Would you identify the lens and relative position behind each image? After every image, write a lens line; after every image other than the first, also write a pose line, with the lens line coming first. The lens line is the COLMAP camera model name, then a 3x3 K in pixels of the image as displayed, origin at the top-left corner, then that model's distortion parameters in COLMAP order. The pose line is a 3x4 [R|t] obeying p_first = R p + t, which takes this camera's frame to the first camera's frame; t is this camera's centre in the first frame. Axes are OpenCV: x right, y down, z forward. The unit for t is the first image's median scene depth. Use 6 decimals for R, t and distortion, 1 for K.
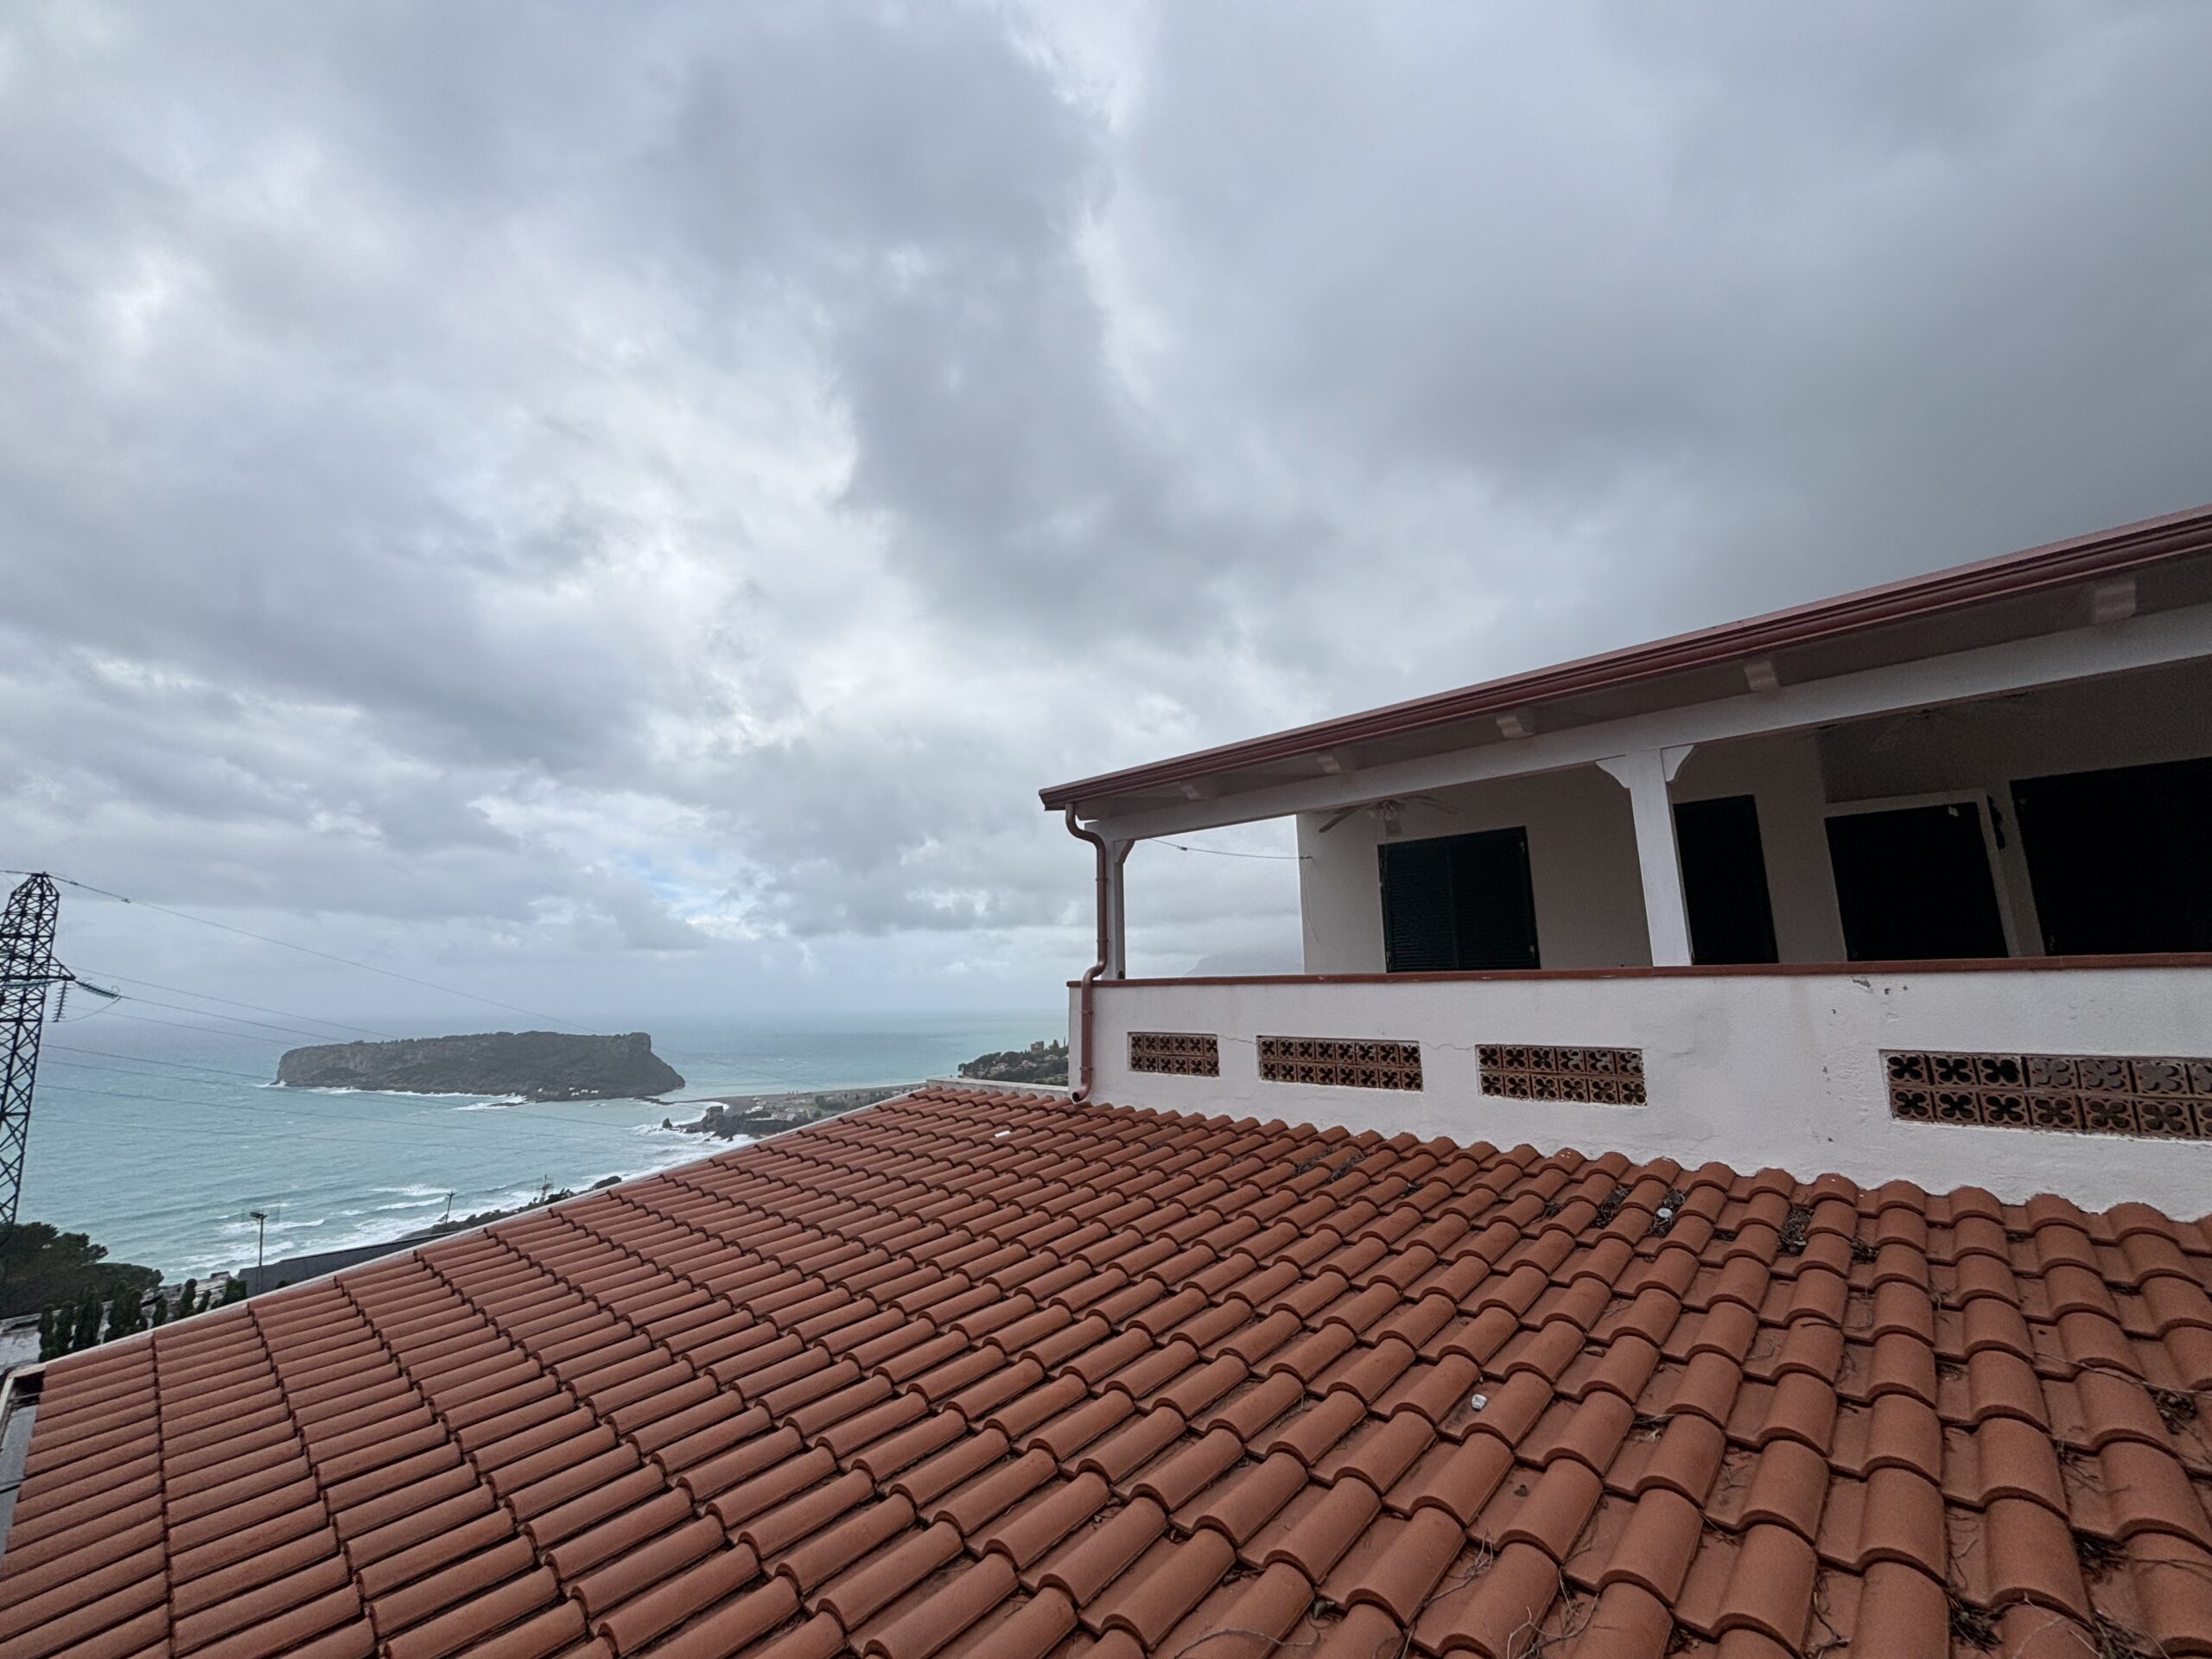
lens RADIAL K [[890.8, 0, 1108.0], [0, 890.8, 824.3], [0, 0, 1]] dist [-0.001577, 0.000395]
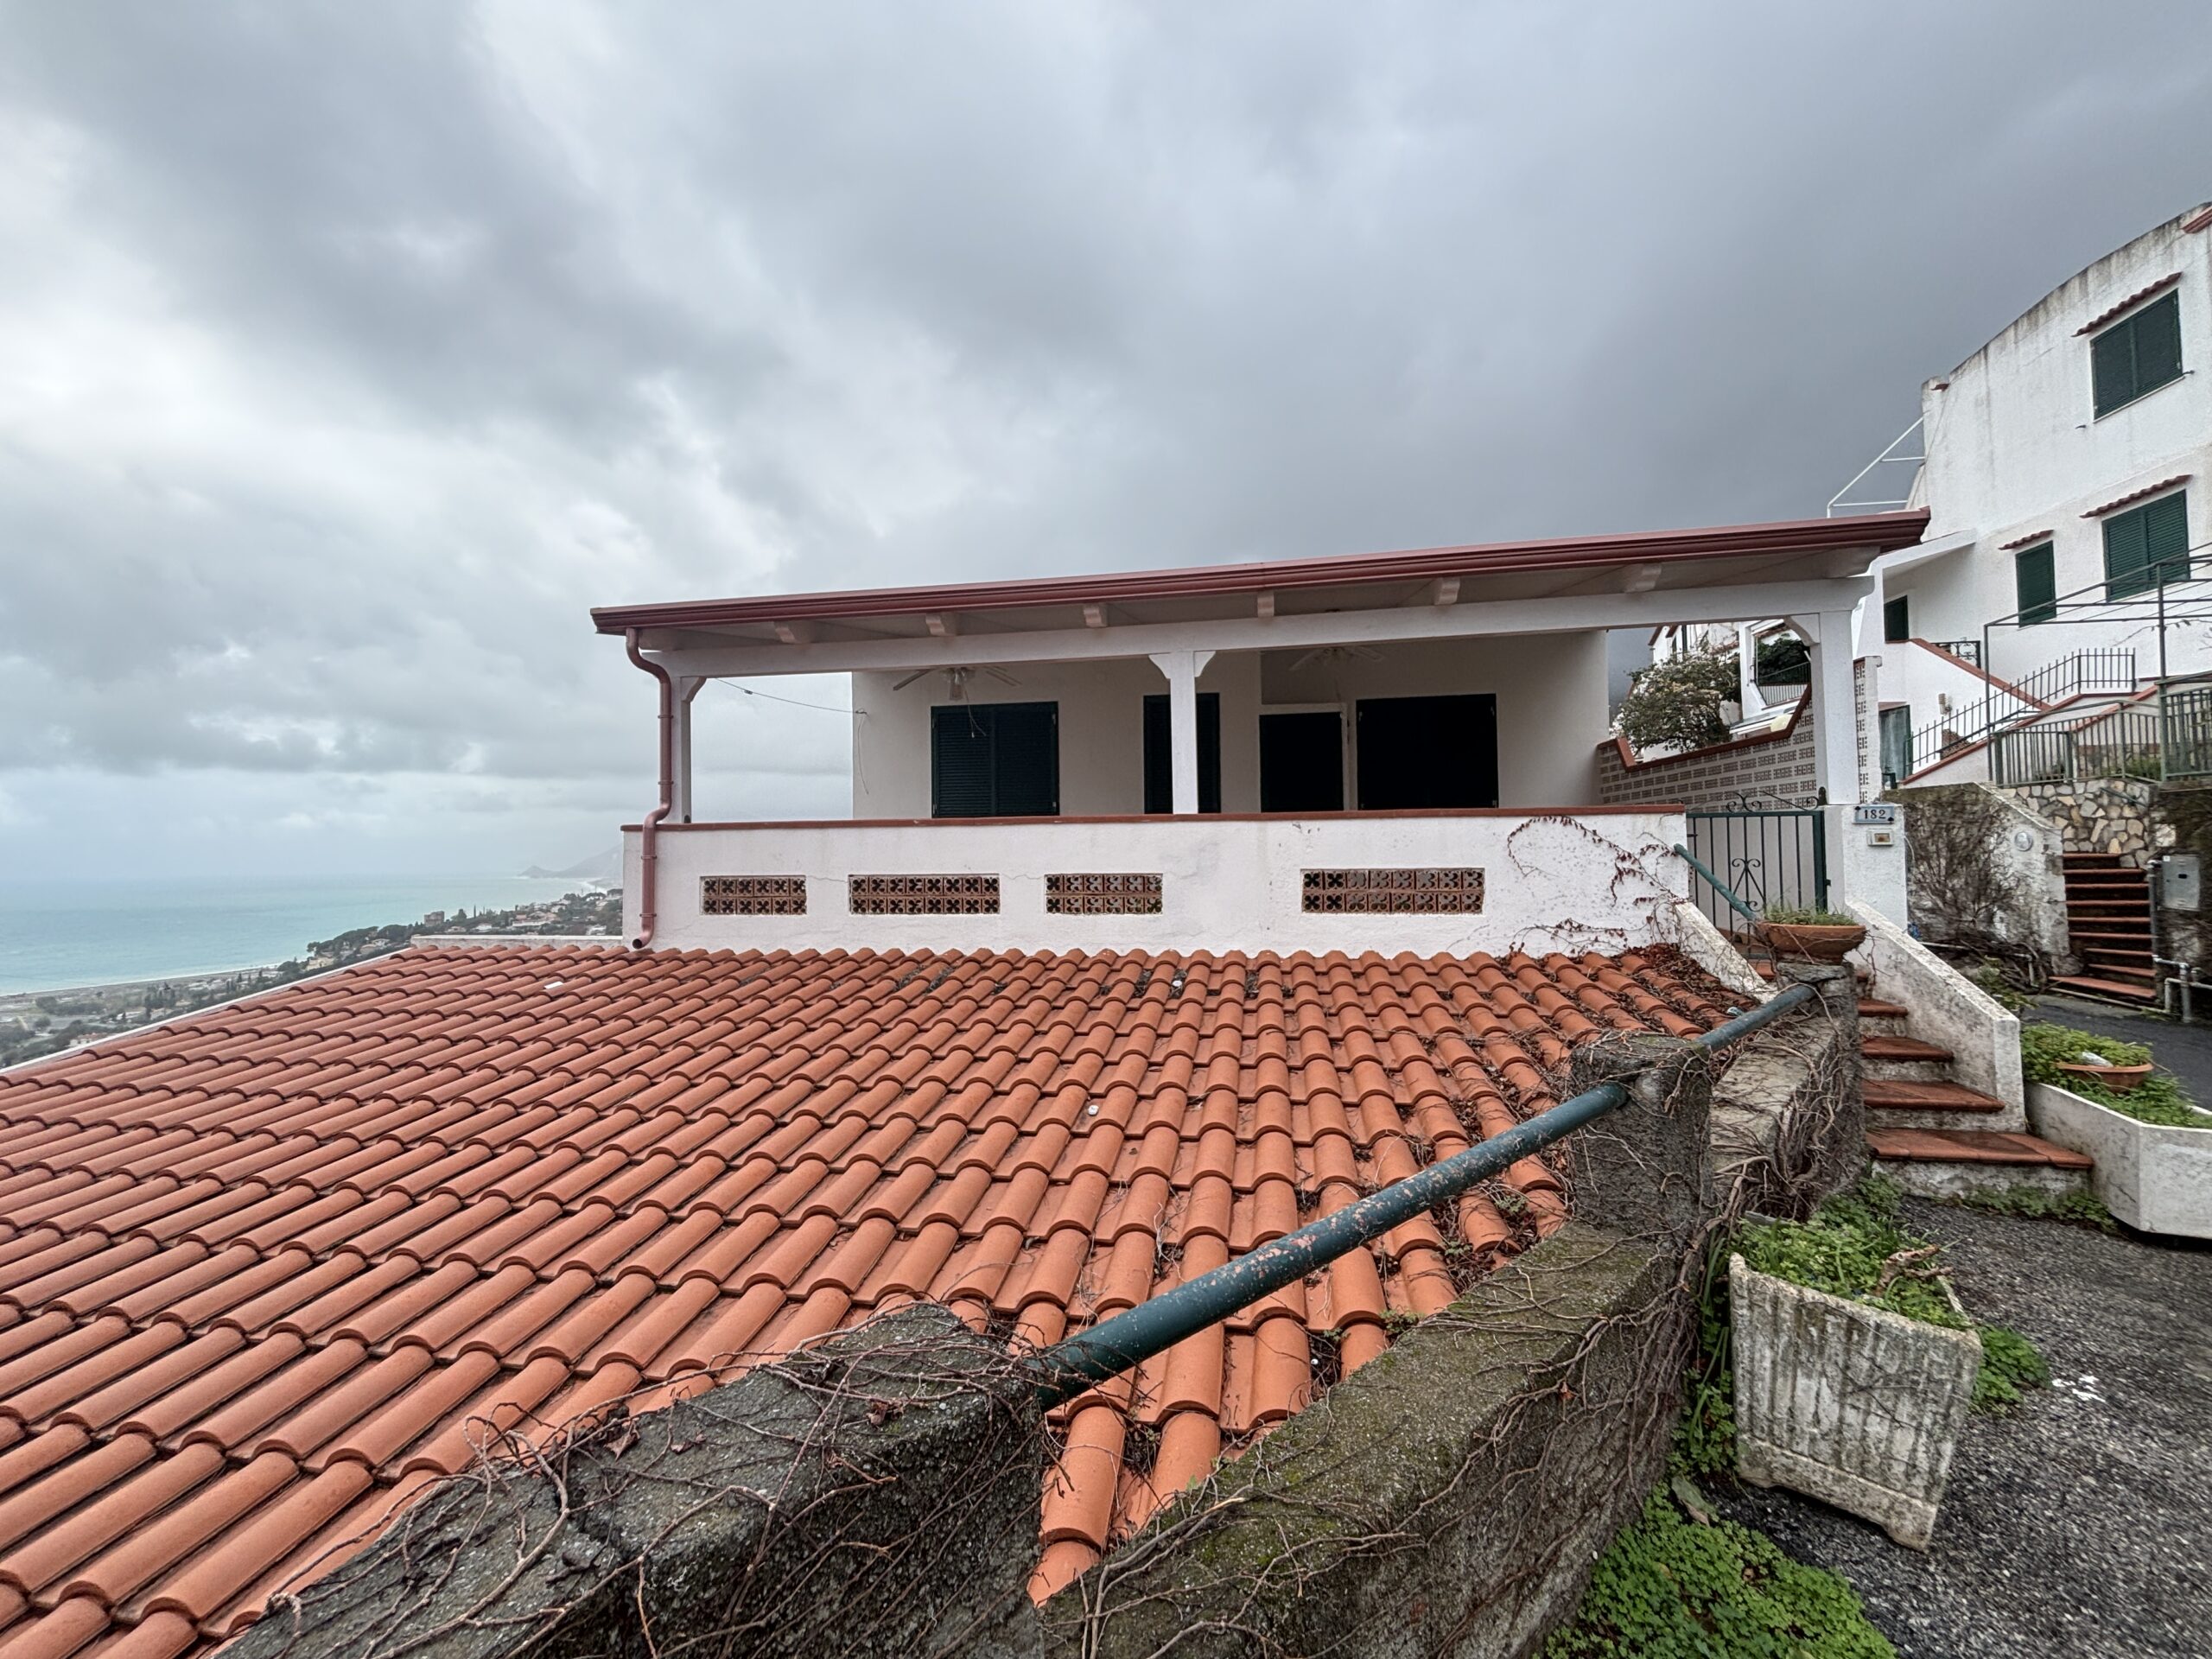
lens RADIAL K [[890.1, 0, 1110.2], [0, 890.1, 822.7], [0, 0, 1]] dist [0.049134, -0.031639]
pose [[0.836854, 0.015907, 0.547195, -0.156015], [-0.098397, 0.987669, 0.121773, 0.013905], [-0.538510, -0.155749, 0.828100, -0.049616]]
